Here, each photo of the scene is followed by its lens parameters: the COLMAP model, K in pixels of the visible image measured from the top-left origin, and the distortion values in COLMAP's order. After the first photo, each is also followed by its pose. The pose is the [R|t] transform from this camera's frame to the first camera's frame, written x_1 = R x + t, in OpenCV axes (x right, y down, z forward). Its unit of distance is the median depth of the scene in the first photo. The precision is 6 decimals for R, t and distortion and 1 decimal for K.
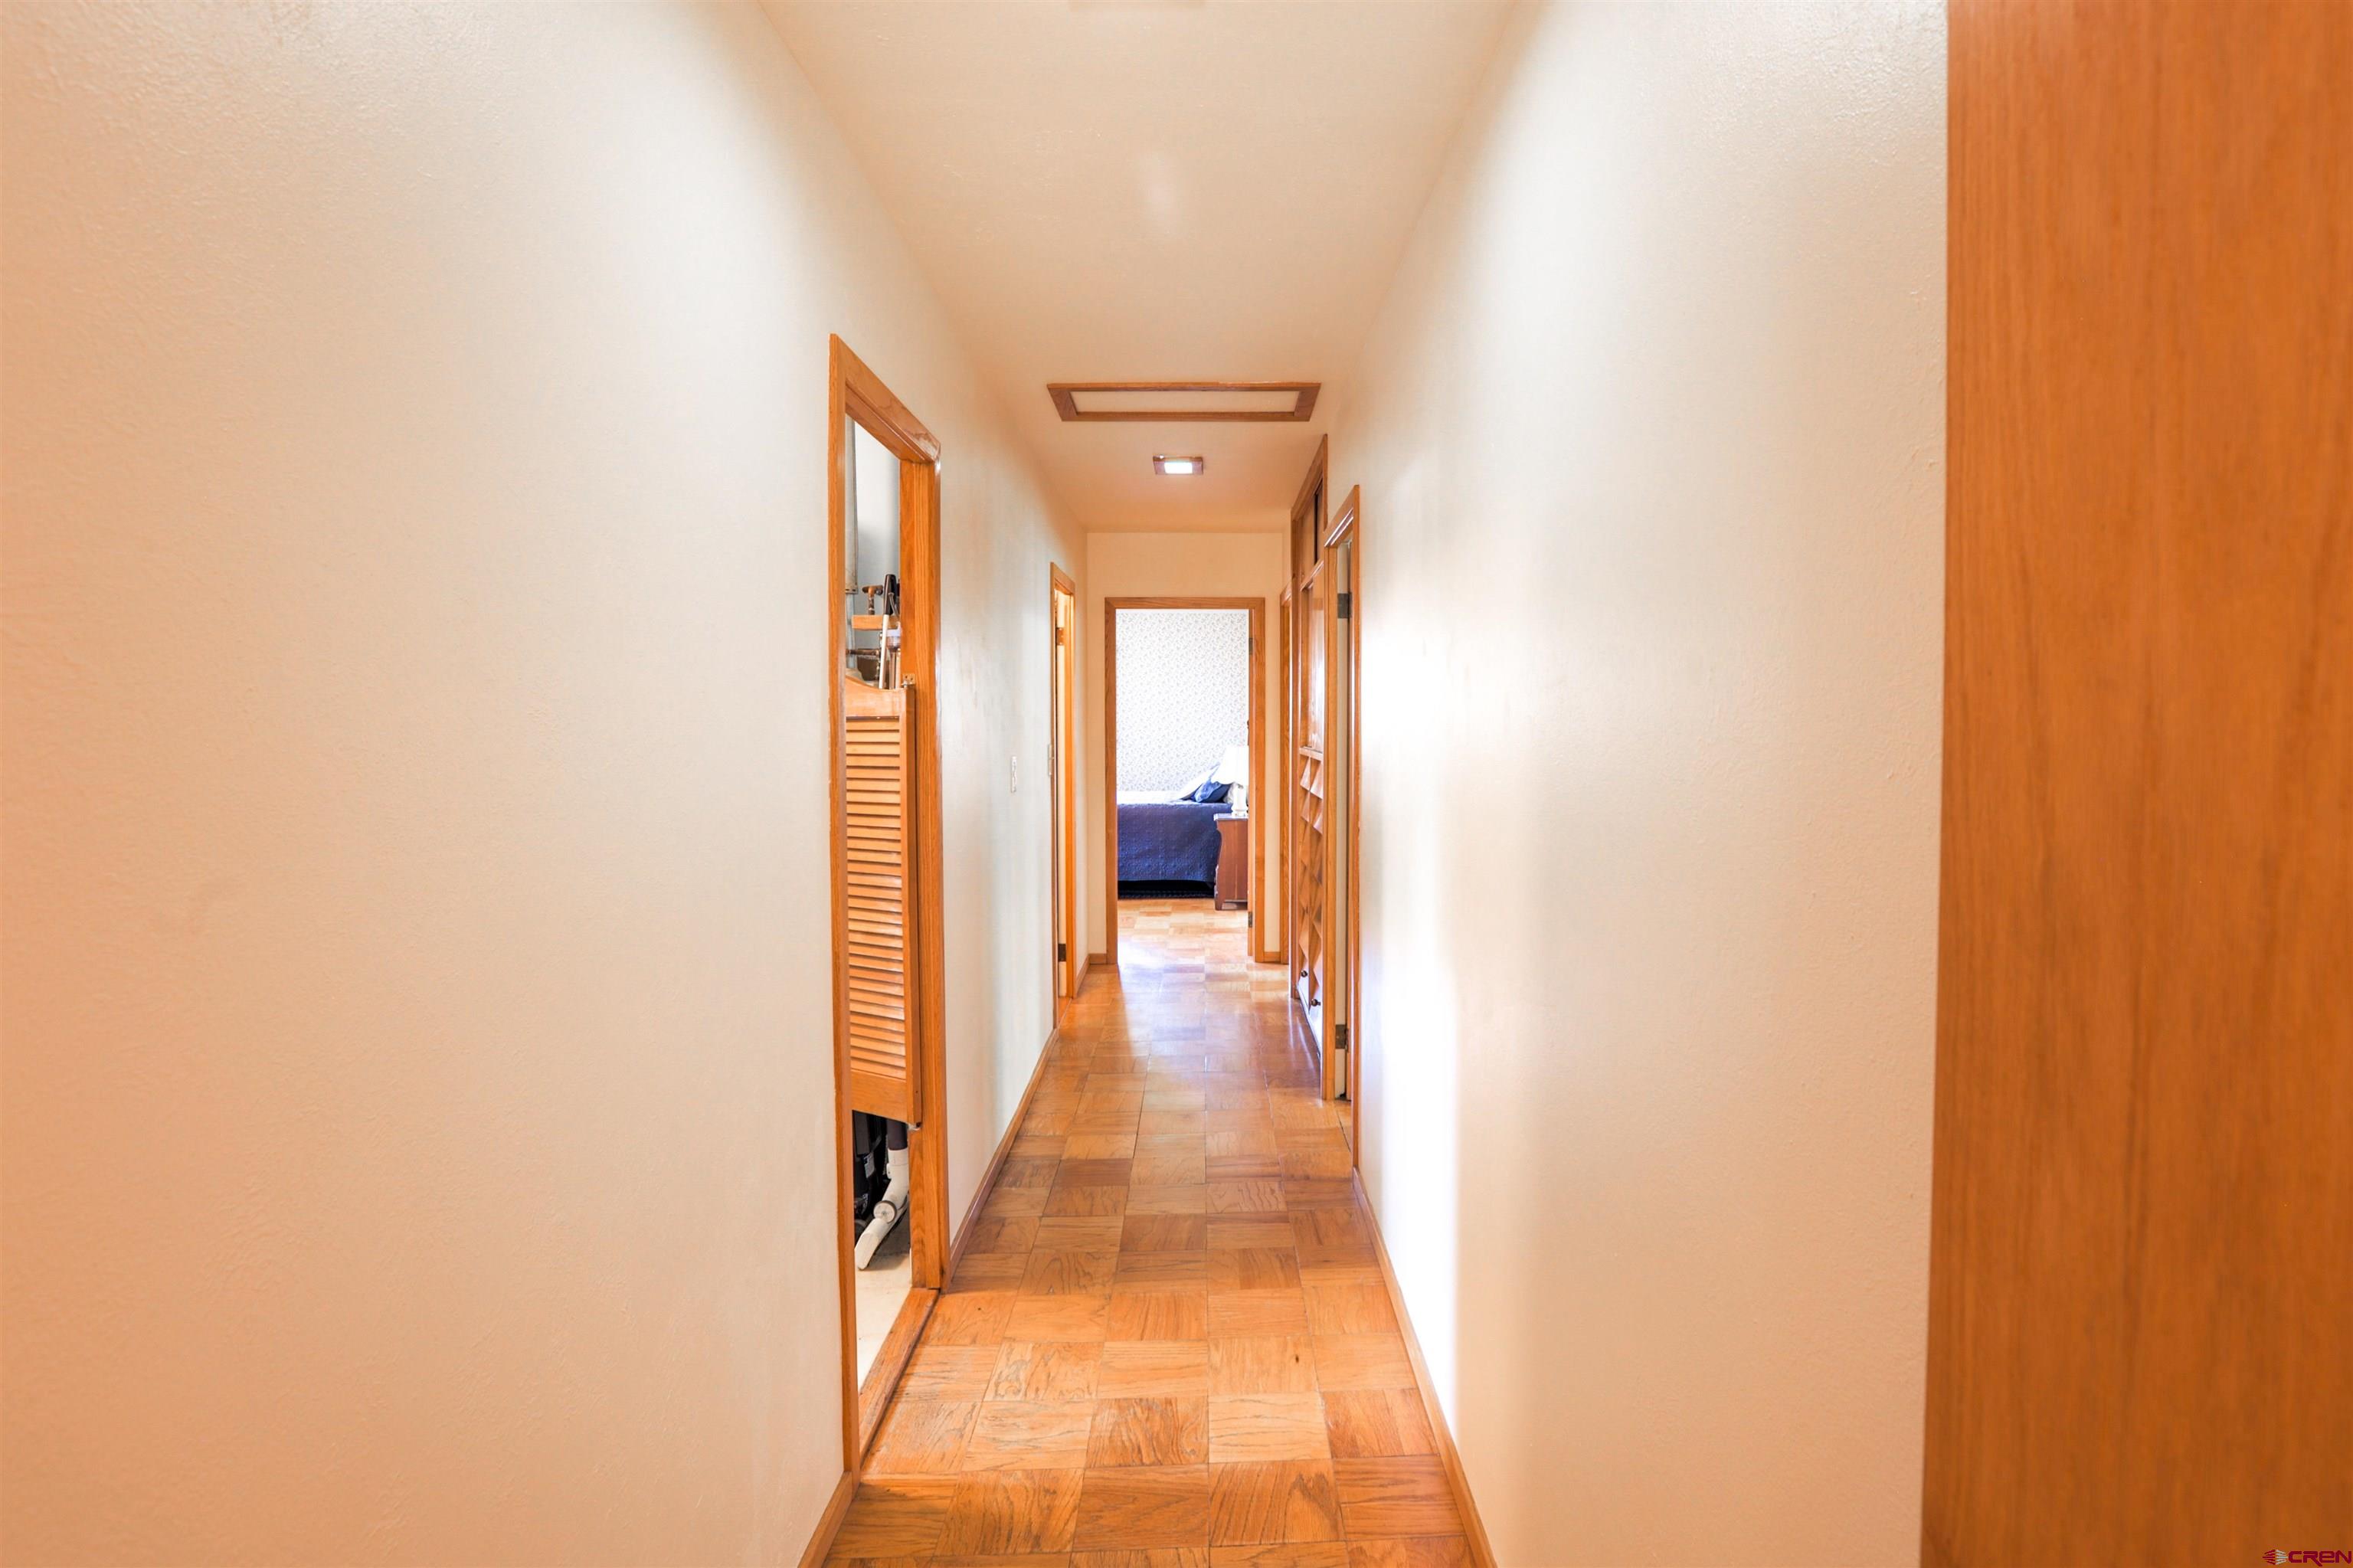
lens RADIAL K [[1139.3, 0, 1185.1], [0, 1139.3, 782.4], [0, 0, 1]] dist [-0.059705, 0.023725]
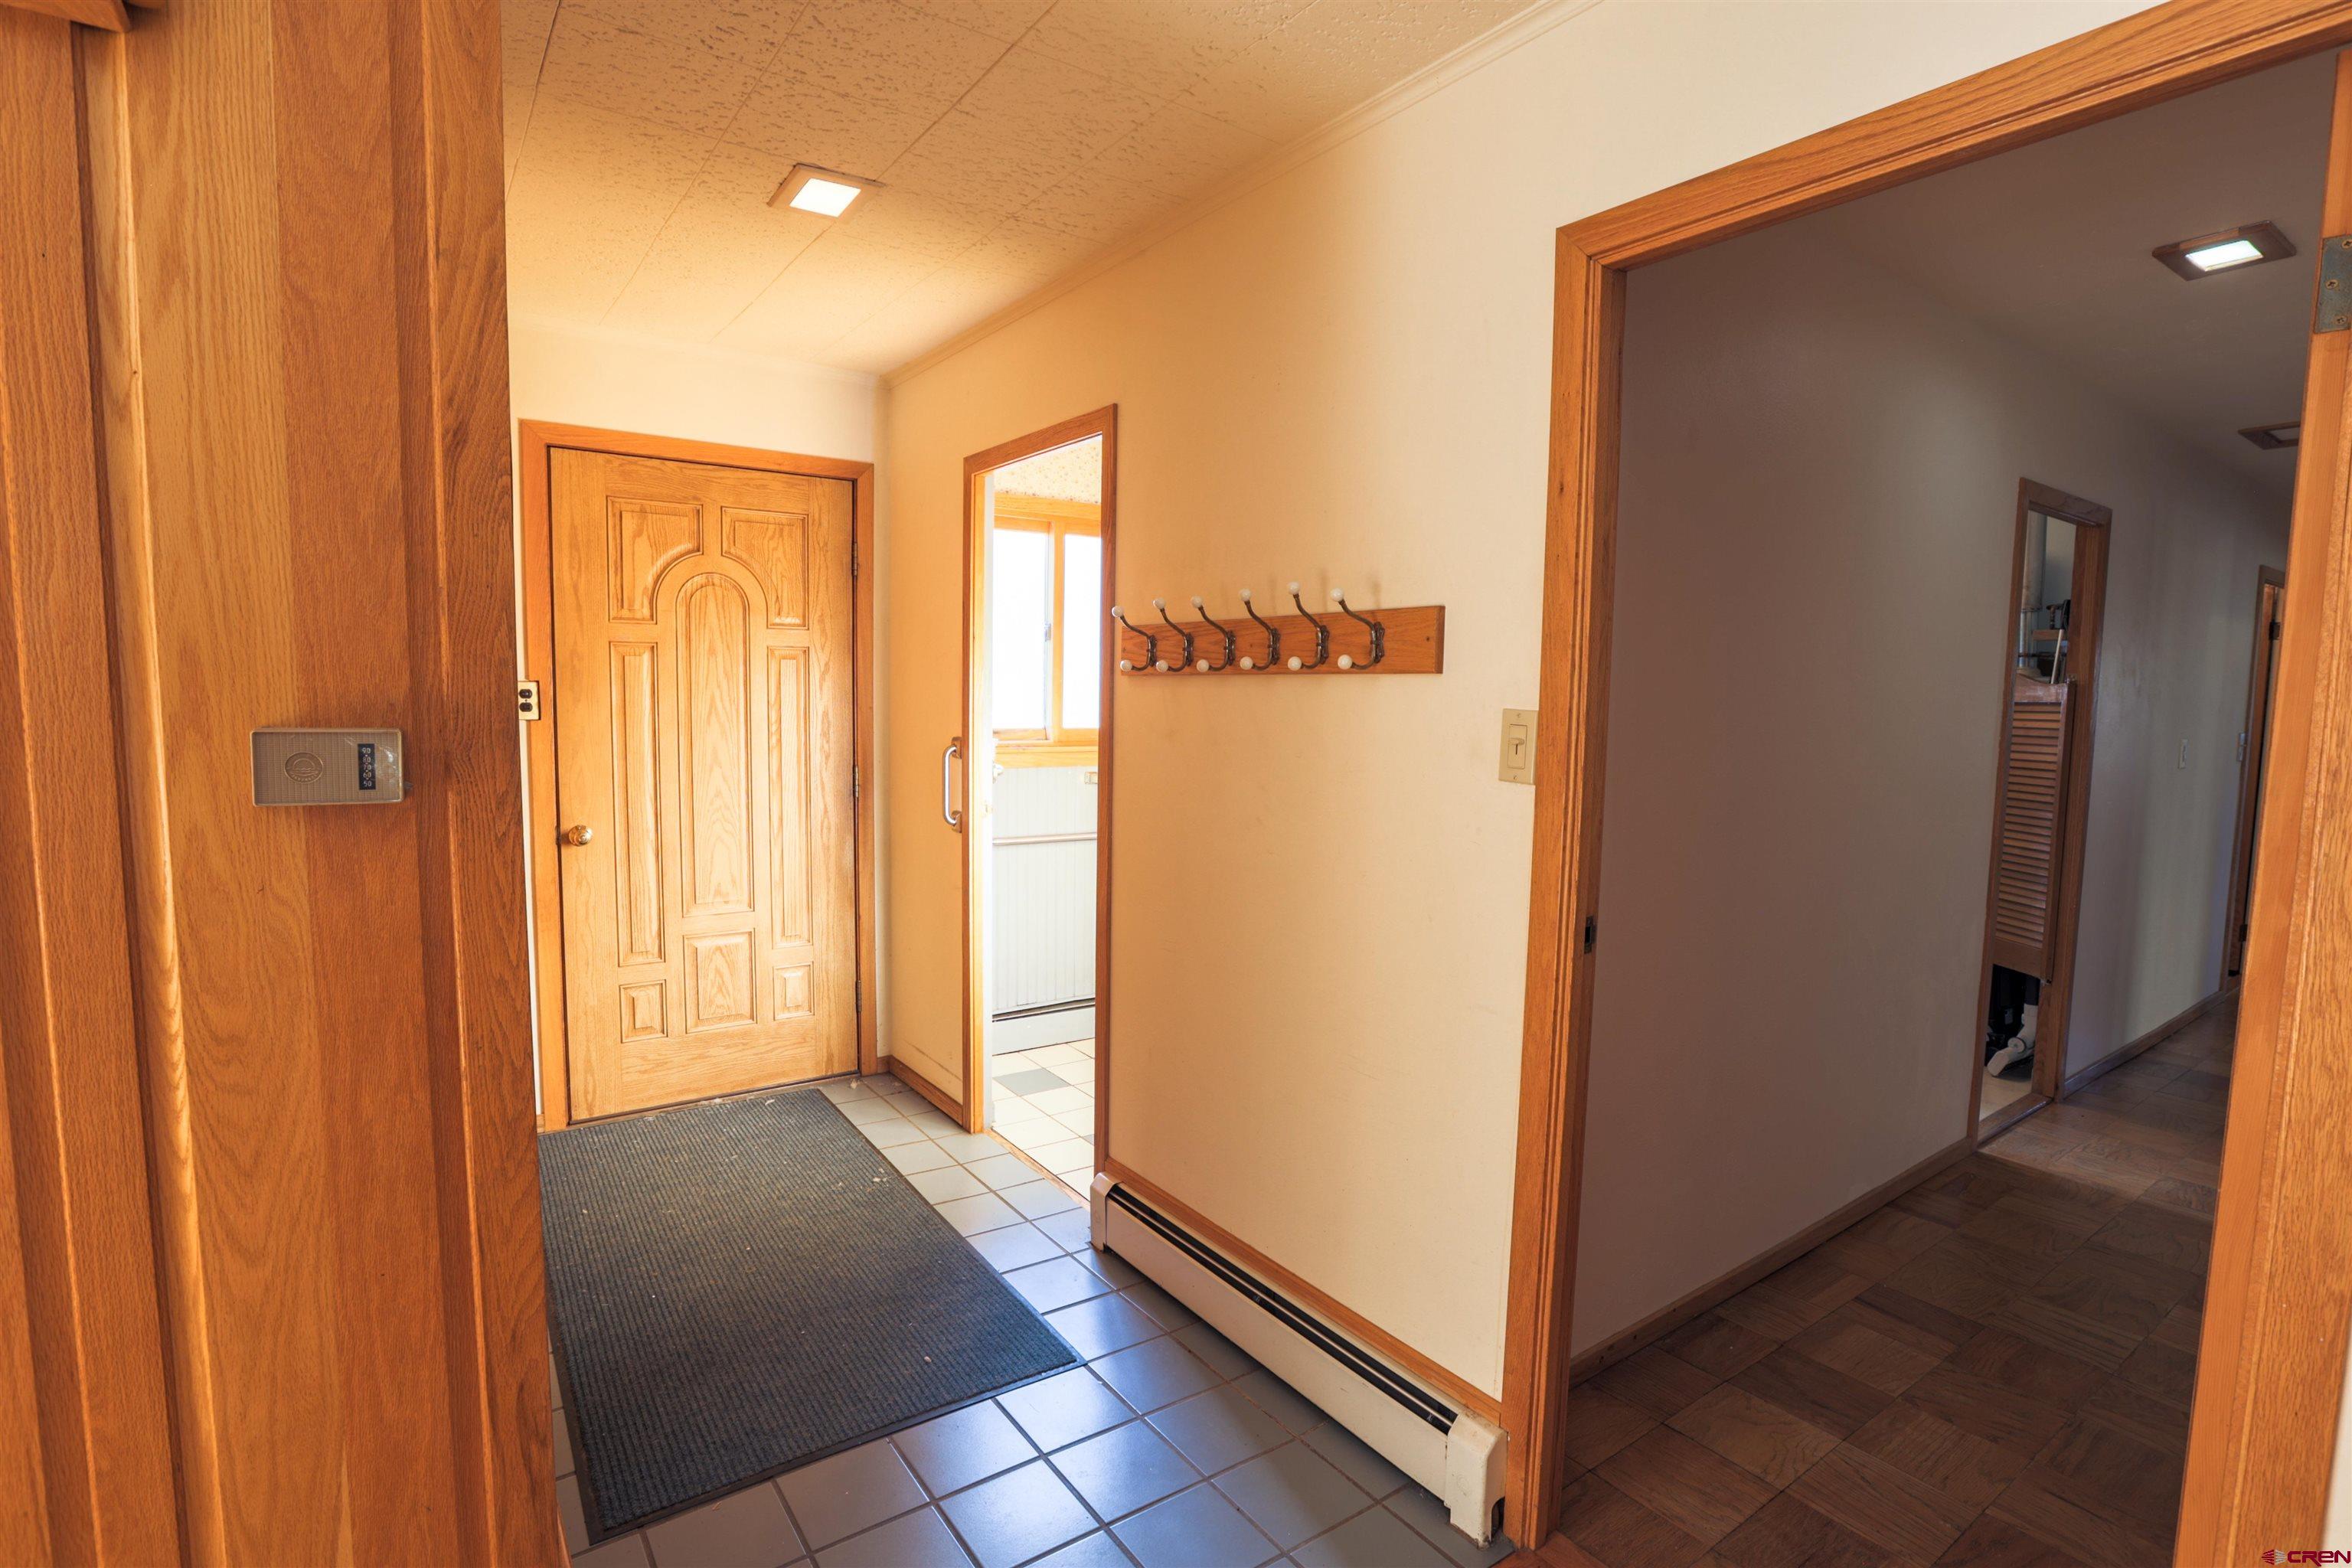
lens RADIAL K [[1138.8, 0, 1184.6], [0, 1138.8, 782.4], [0, 0, 1]] dist [-0.059705, 0.023725]
pose [[0.577046, 0.073755, -0.813375, 0.258736], [-0.058496, 0.997089, 0.048915, 0.039807], [0.814614, 0.019353, 0.579680, -0.731330]]
